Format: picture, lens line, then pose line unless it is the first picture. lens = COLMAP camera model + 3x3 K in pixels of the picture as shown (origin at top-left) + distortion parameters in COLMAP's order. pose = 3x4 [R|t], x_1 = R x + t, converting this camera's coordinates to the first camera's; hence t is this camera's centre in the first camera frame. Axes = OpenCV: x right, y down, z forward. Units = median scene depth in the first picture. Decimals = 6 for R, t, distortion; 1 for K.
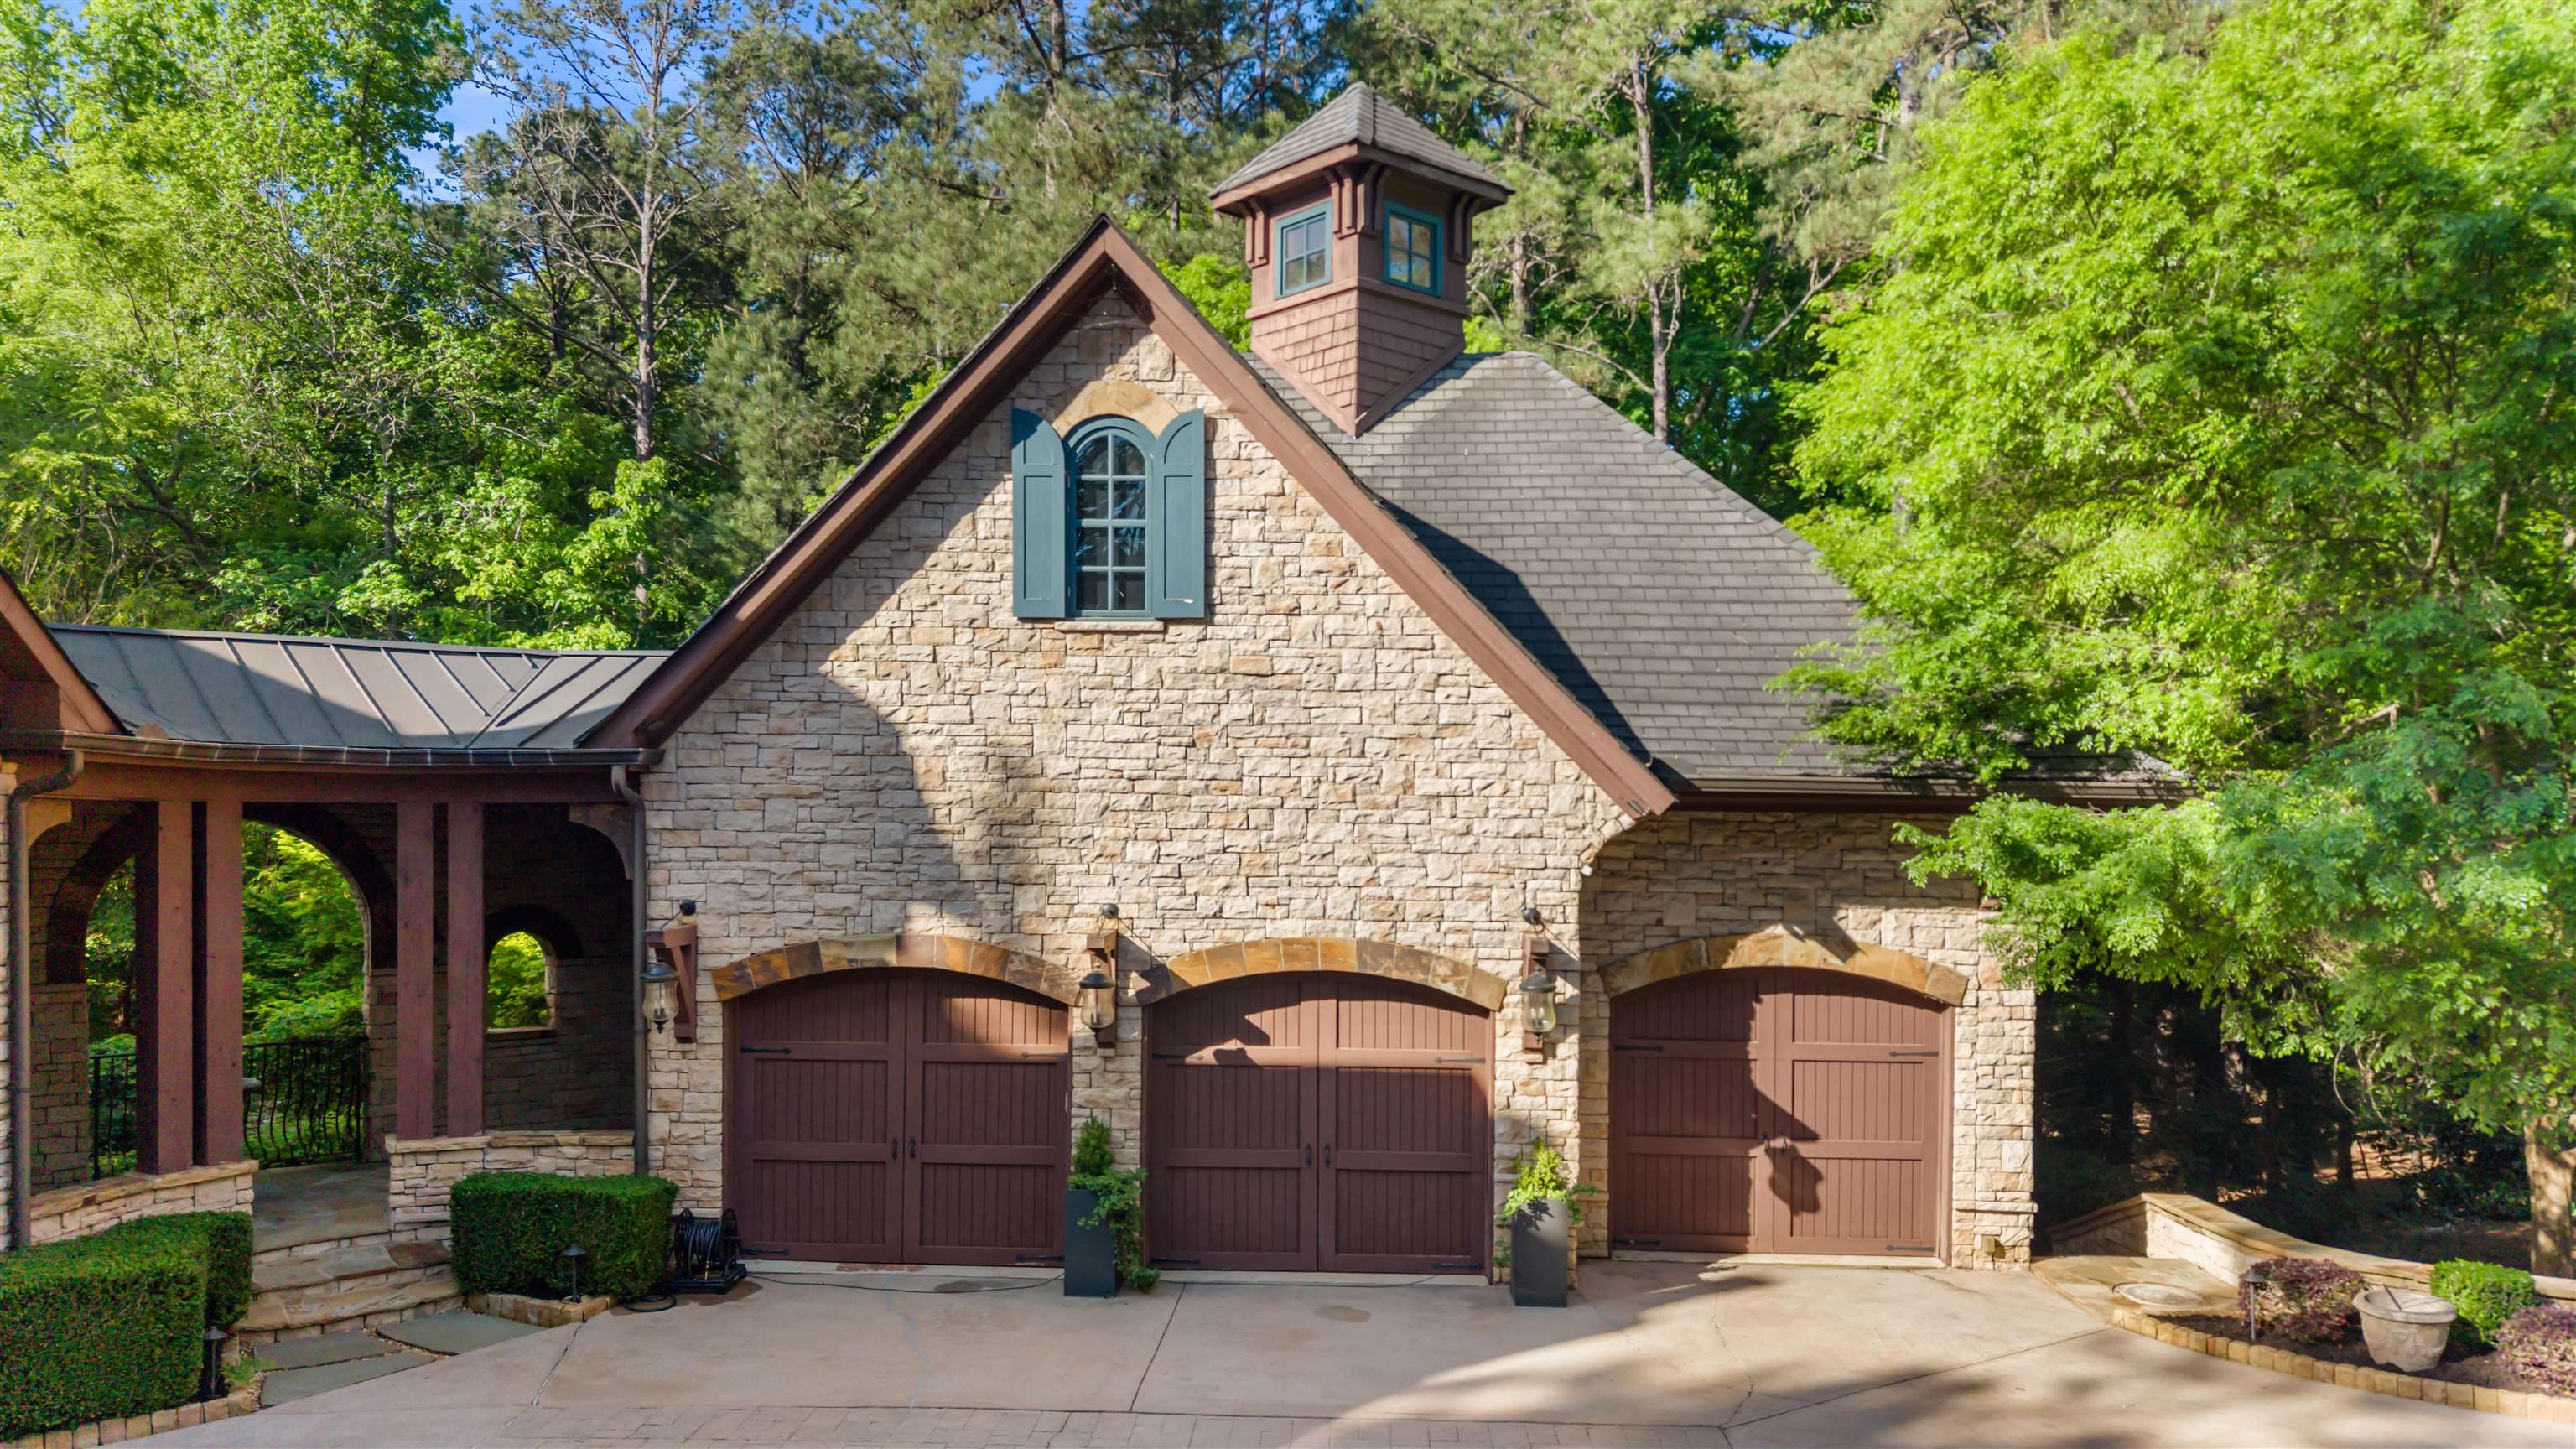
lens RADIAL K [[1706.3, 0, 1288.2], [0, 1706.3, 811.0], [0, 0, 1]] dist [0.029087, -0.077092]
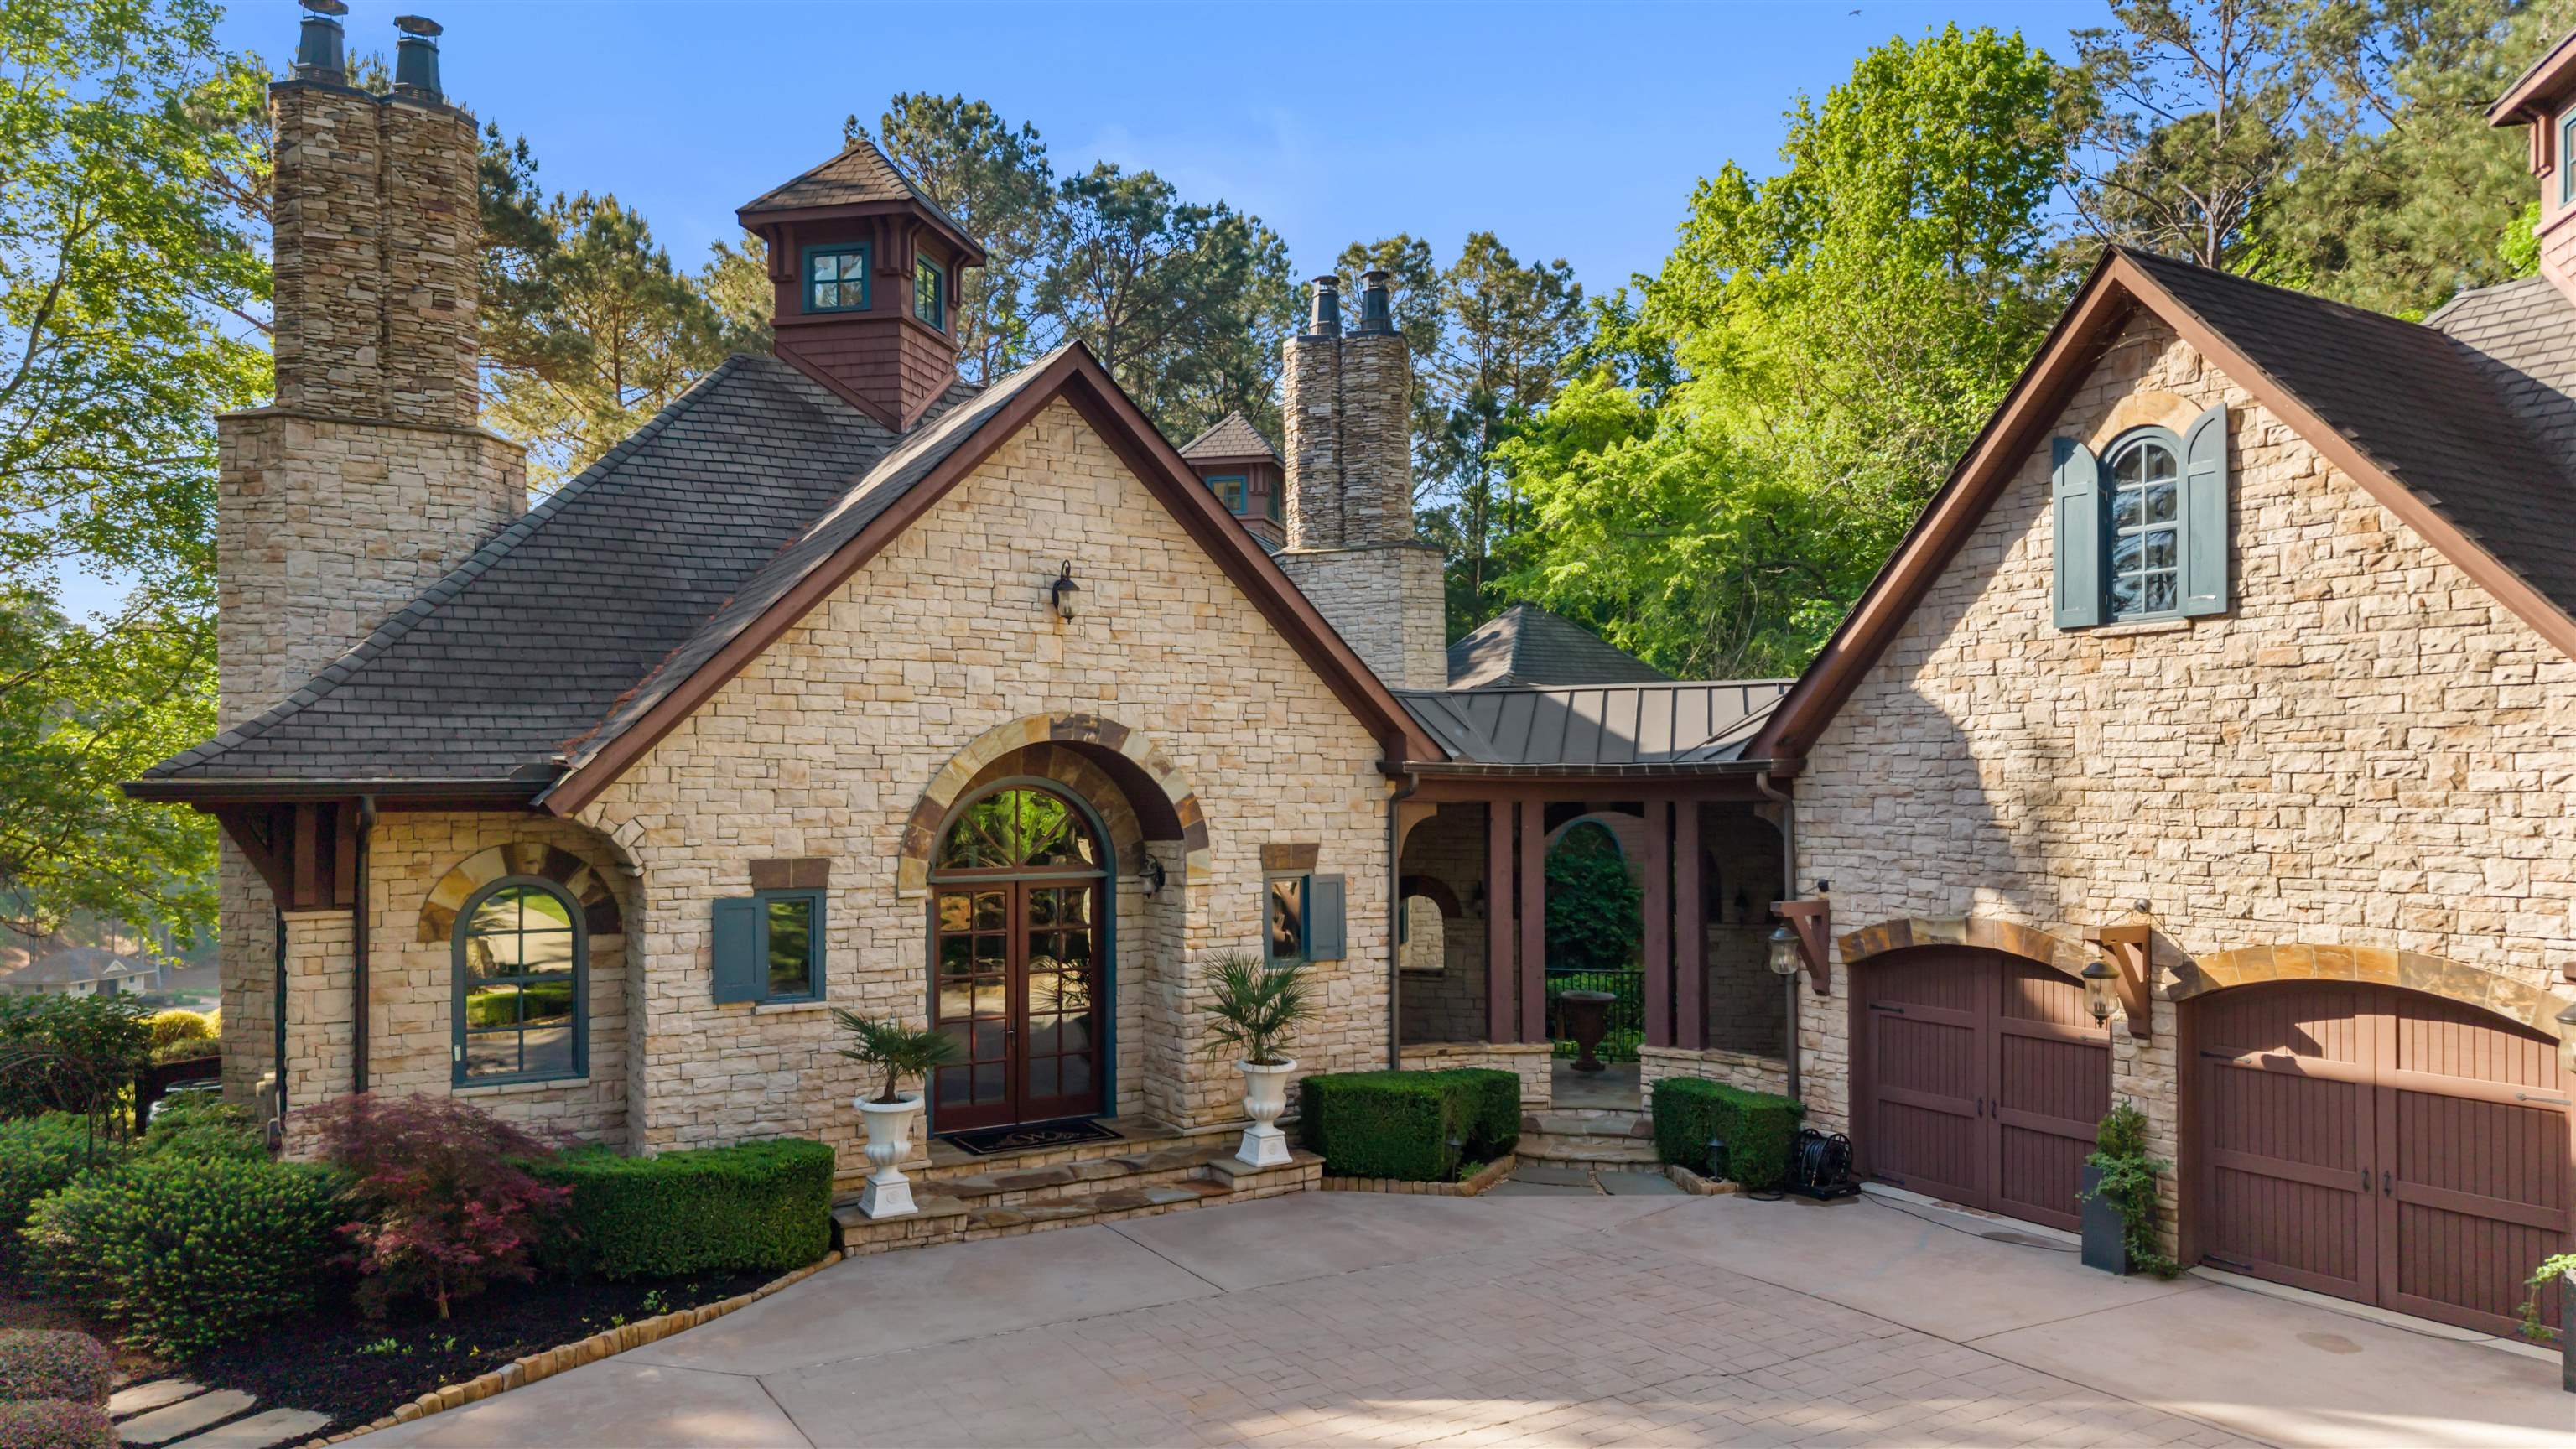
lens RADIAL K [[1606.9, 0, 1219.4], [0, 1606.9, 770.0], [0, 0, 1]] dist [-0.000988, -0.031034]
pose [[0.520997, -0.019239, -0.853342, 0.429724], [0.005552, 0.999801, -0.019152, -0.007791], [0.853540, 0.005241, 0.521000, 0.023278]]
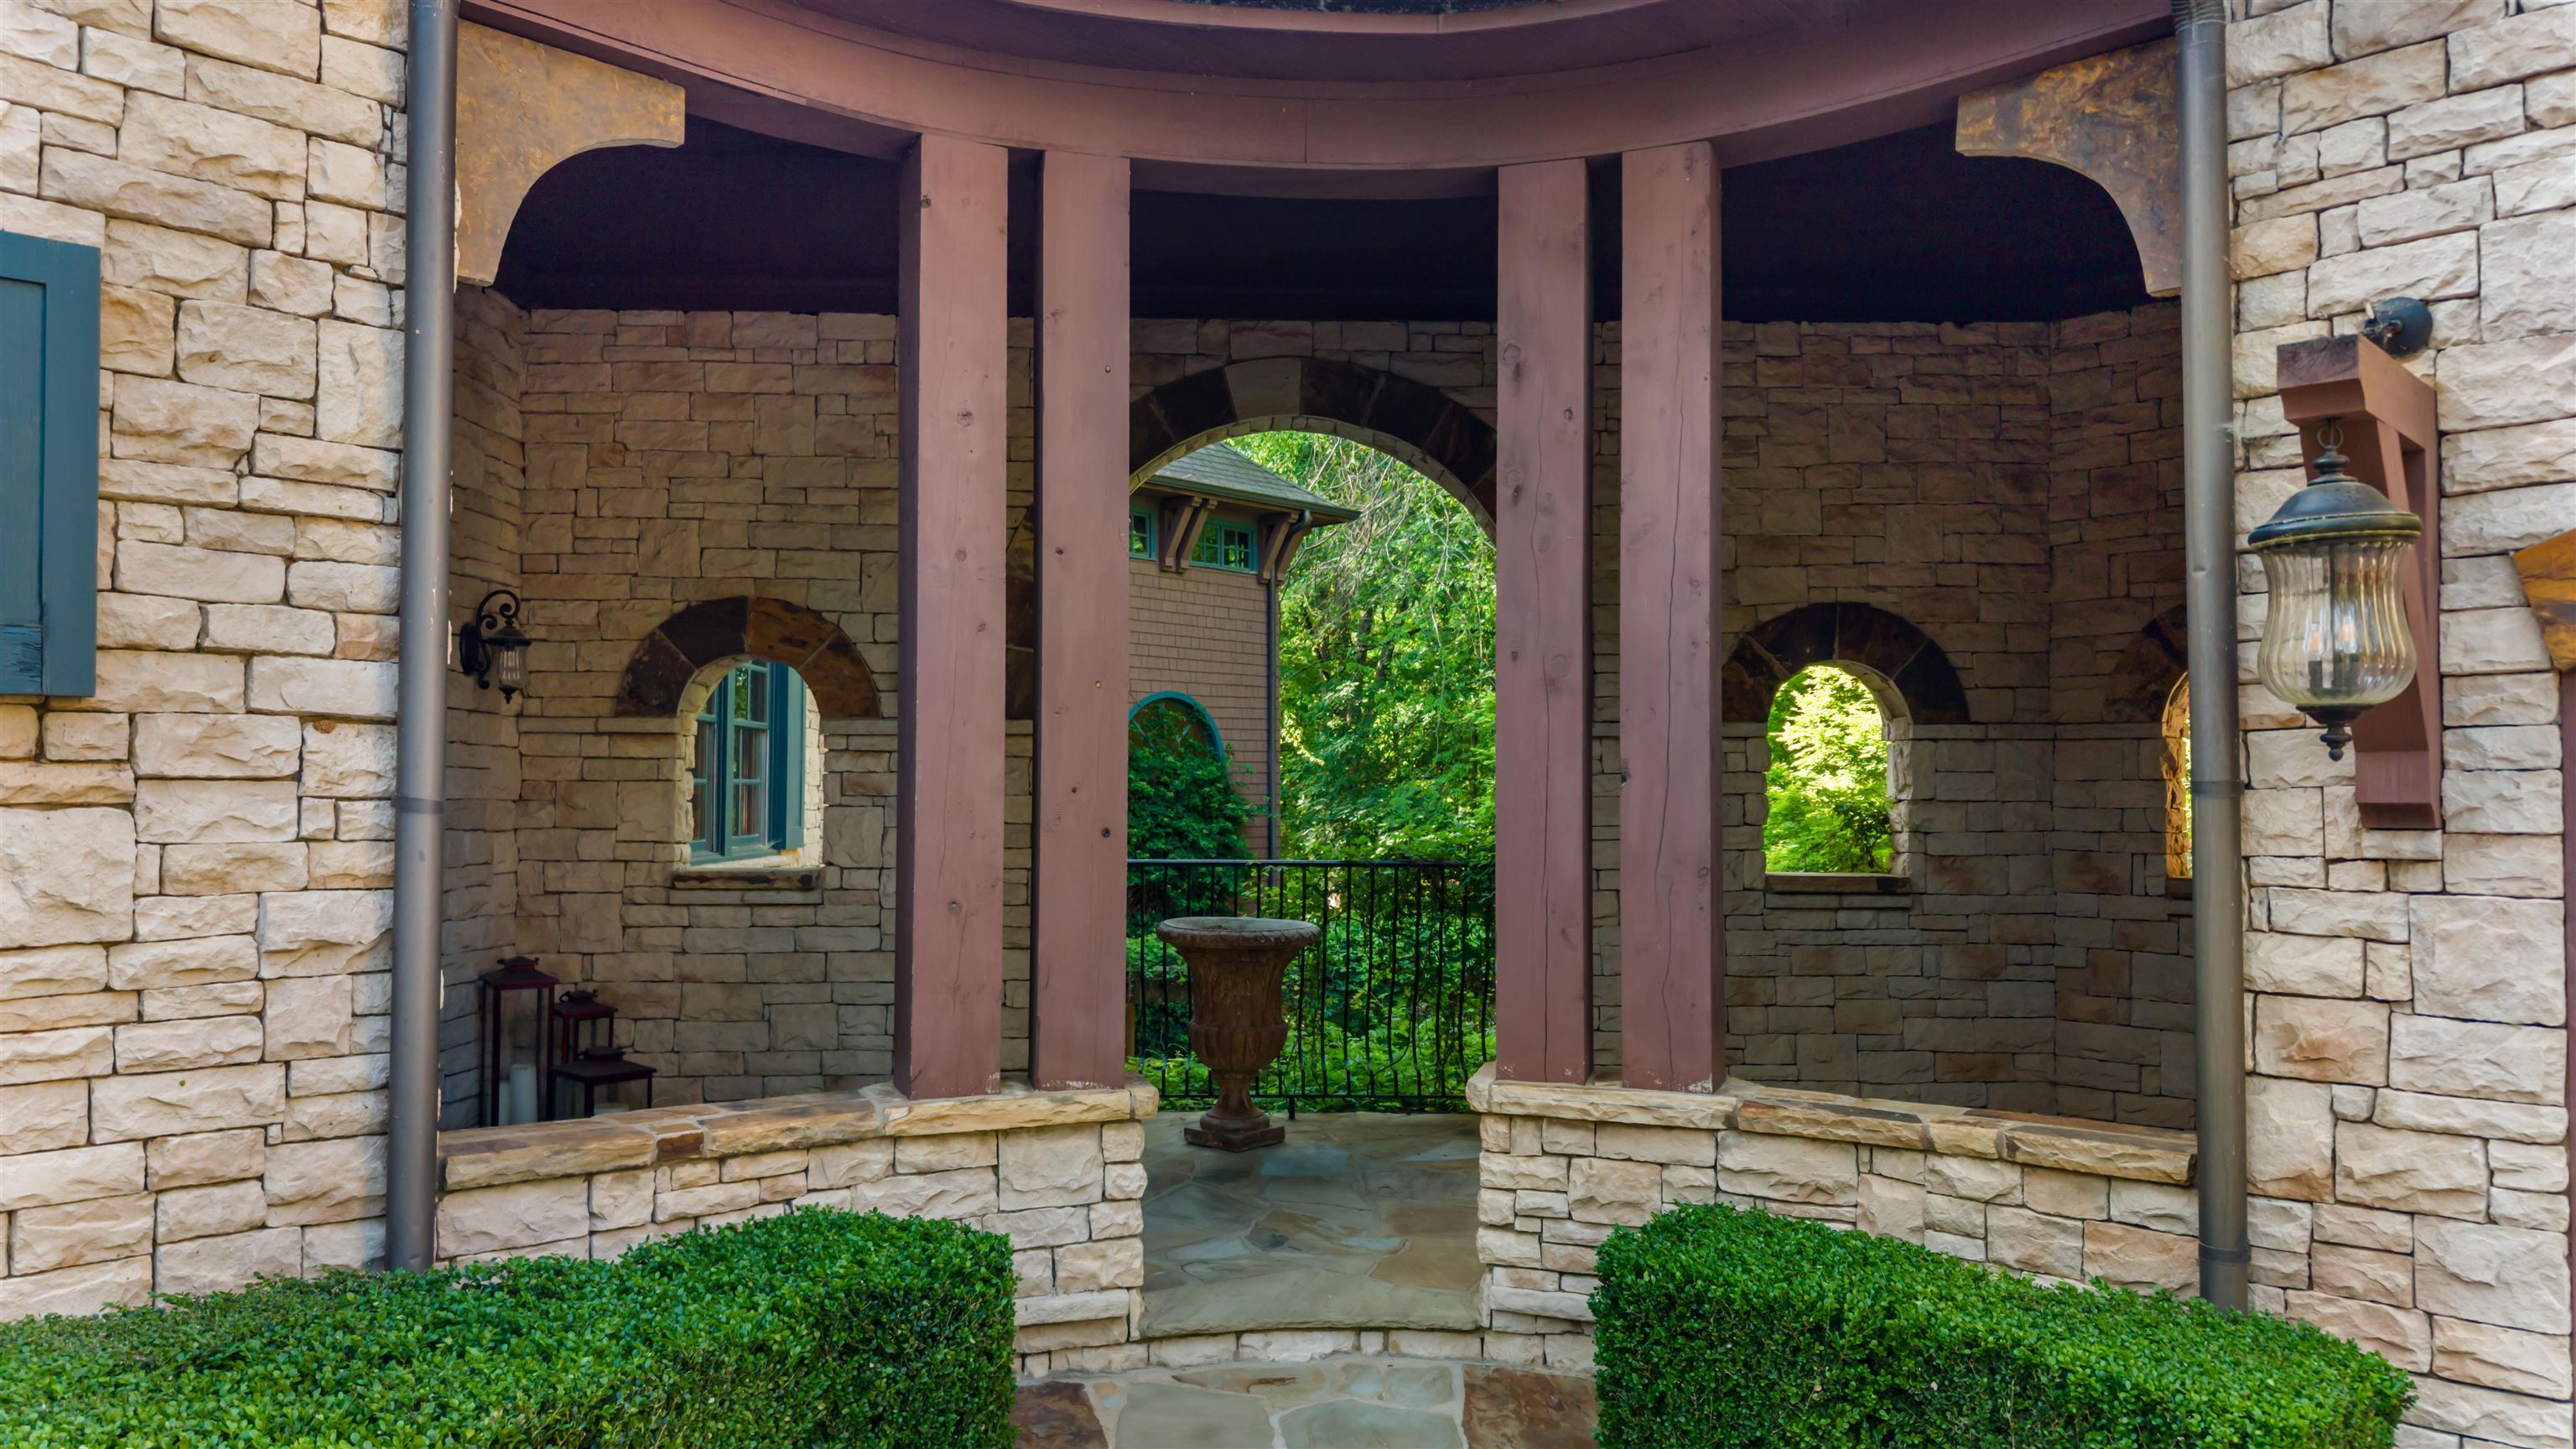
lens RADIAL K [[1828.1, 0, 1325.3], [0, 1828.1, 736.0], [0, 0, 1]] dist [0.059802, -0.026029]
pose [[0.761456, -0.017263, -0.647986, -0.302236], [-0.002776, 0.999549, -0.029890, 0.135042], [0.648210, 0.024559, 0.761065, 0.694990]]
